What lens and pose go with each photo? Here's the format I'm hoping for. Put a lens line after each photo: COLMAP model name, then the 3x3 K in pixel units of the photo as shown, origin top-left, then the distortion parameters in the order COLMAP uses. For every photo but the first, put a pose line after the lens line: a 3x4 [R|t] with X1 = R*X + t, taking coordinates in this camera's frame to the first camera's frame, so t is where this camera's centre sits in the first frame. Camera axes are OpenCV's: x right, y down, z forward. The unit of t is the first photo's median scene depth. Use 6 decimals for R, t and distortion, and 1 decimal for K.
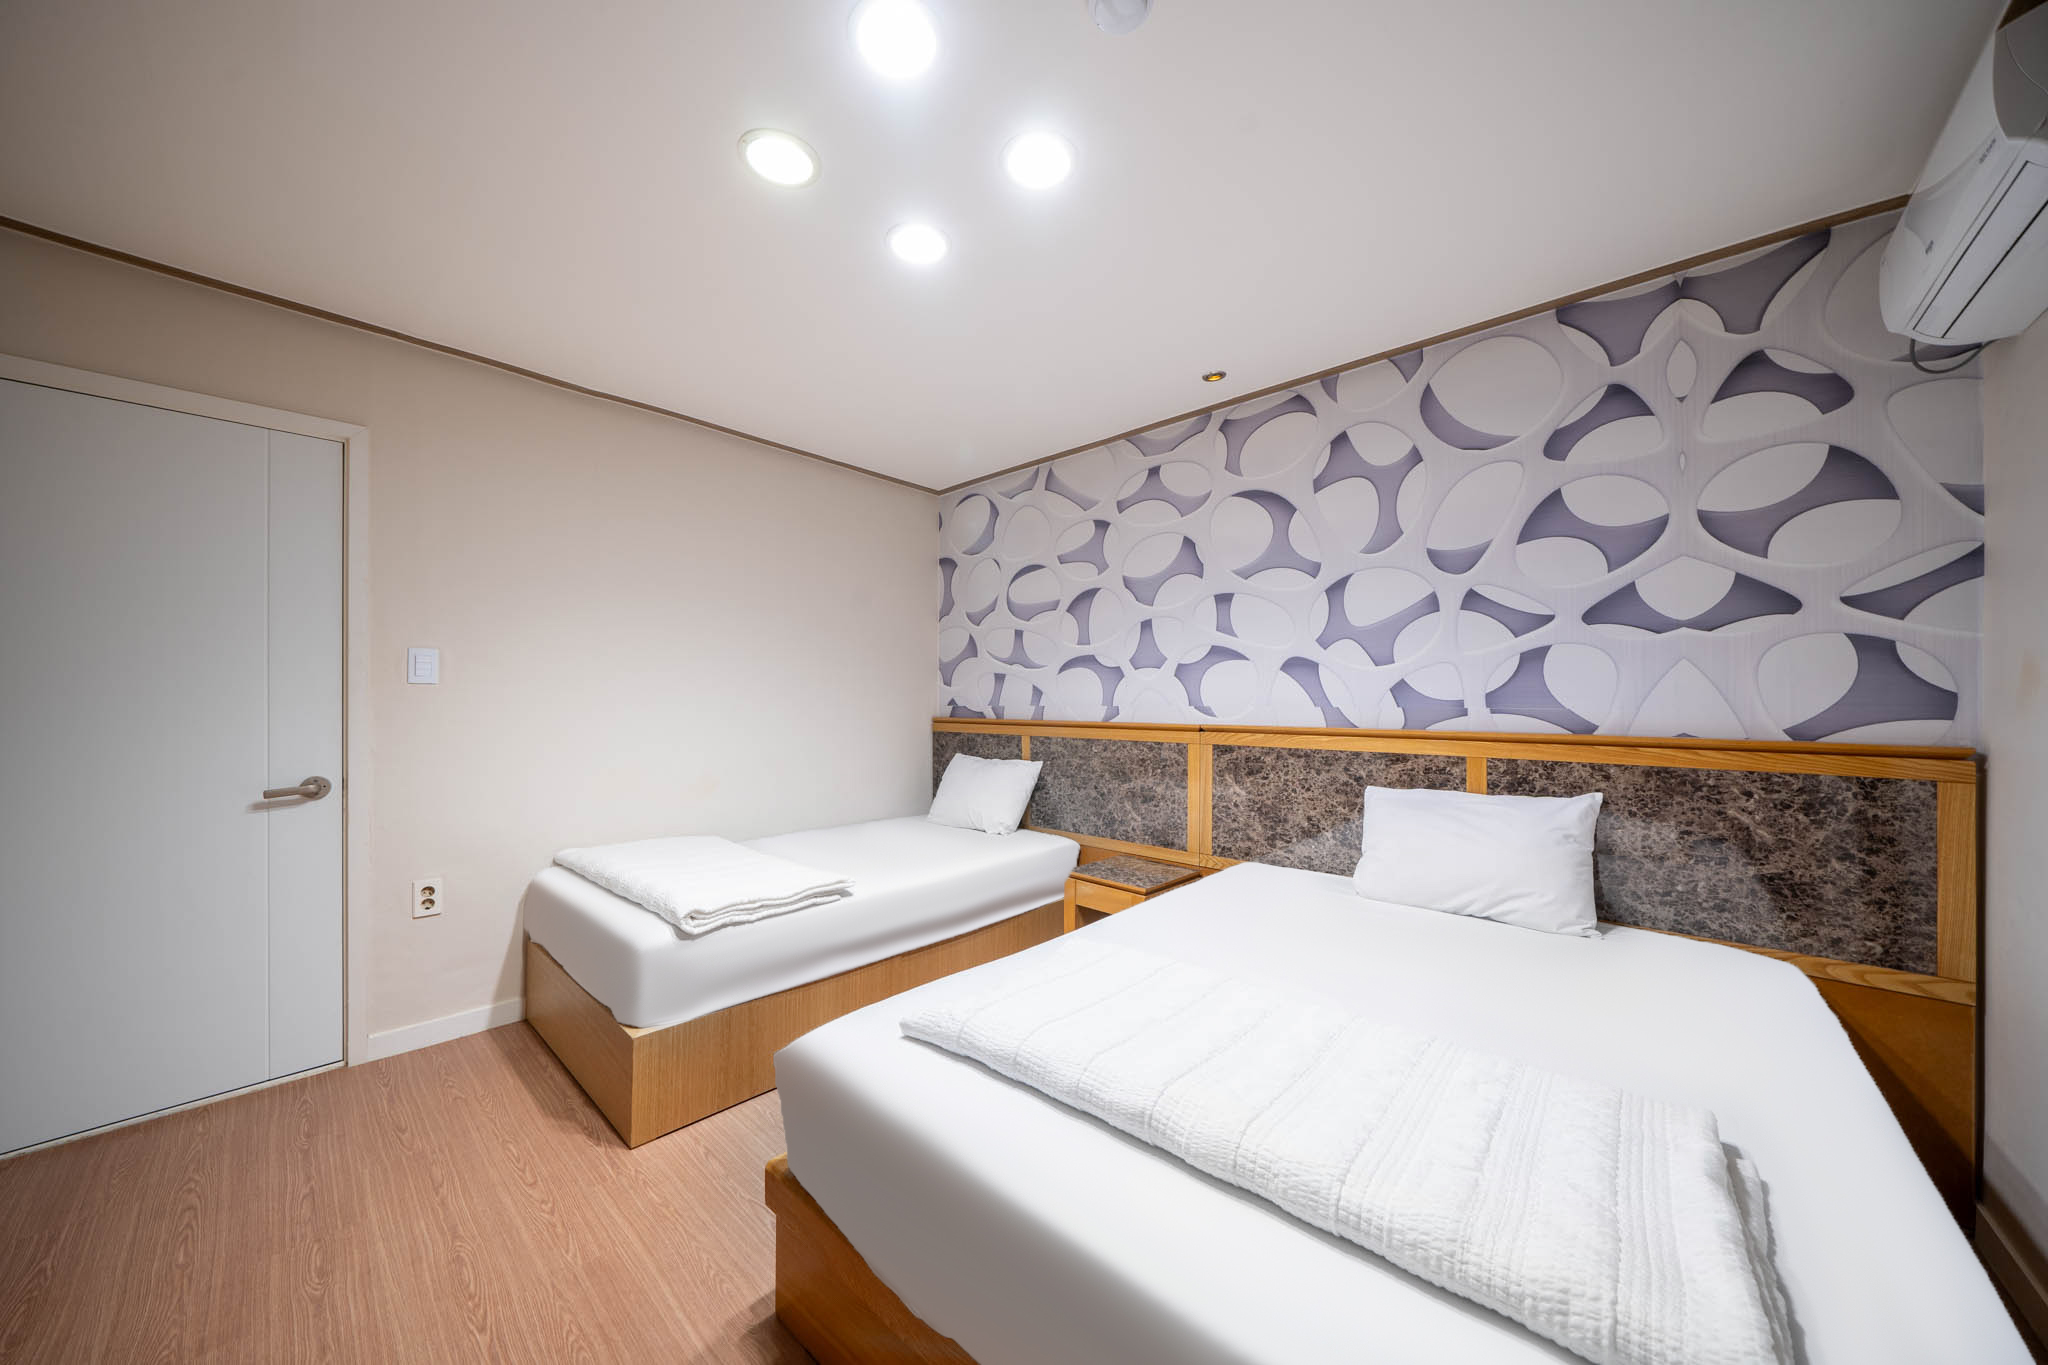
lens RADIAL K [[695.6, 0, 1014.4], [0, 695.6, 697.0], [0, 0, 1]] dist [-0.007298, -0.000022]
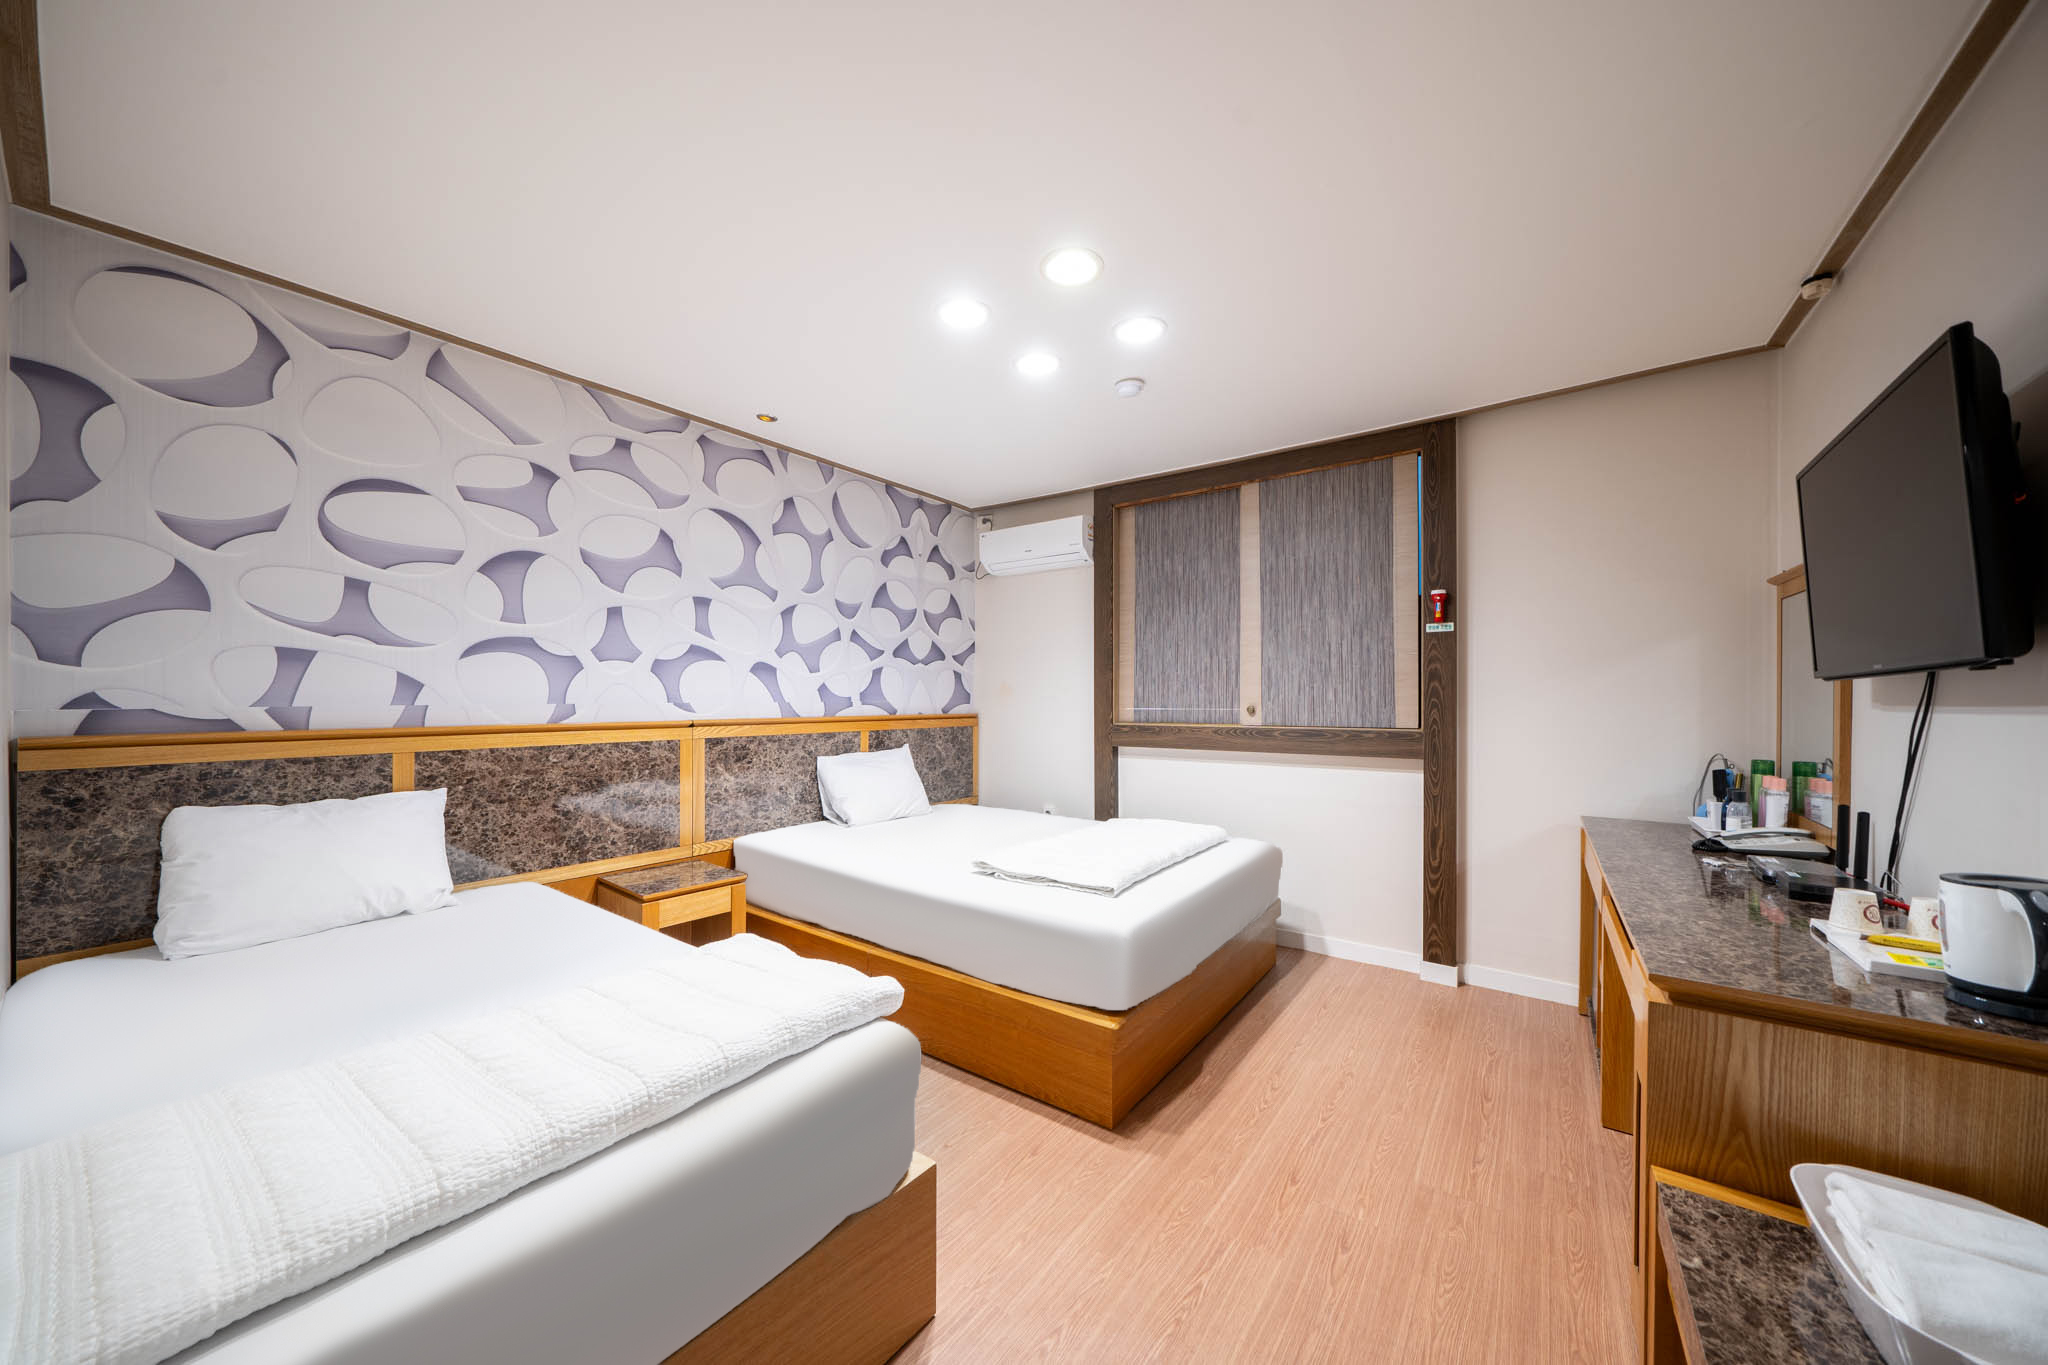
lens RADIAL K [[695.6, 0, 1014.4], [0, 695.6, 697.0], [0, 0, 1]] dist [-0.007298, -0.000022]
pose [[-0.104290, -0.003201, 0.994542, -0.861982], [-0.009674, 0.999951, 0.002204, -0.002219], [-0.994500, -0.009391, -0.104316, 0.668173]]
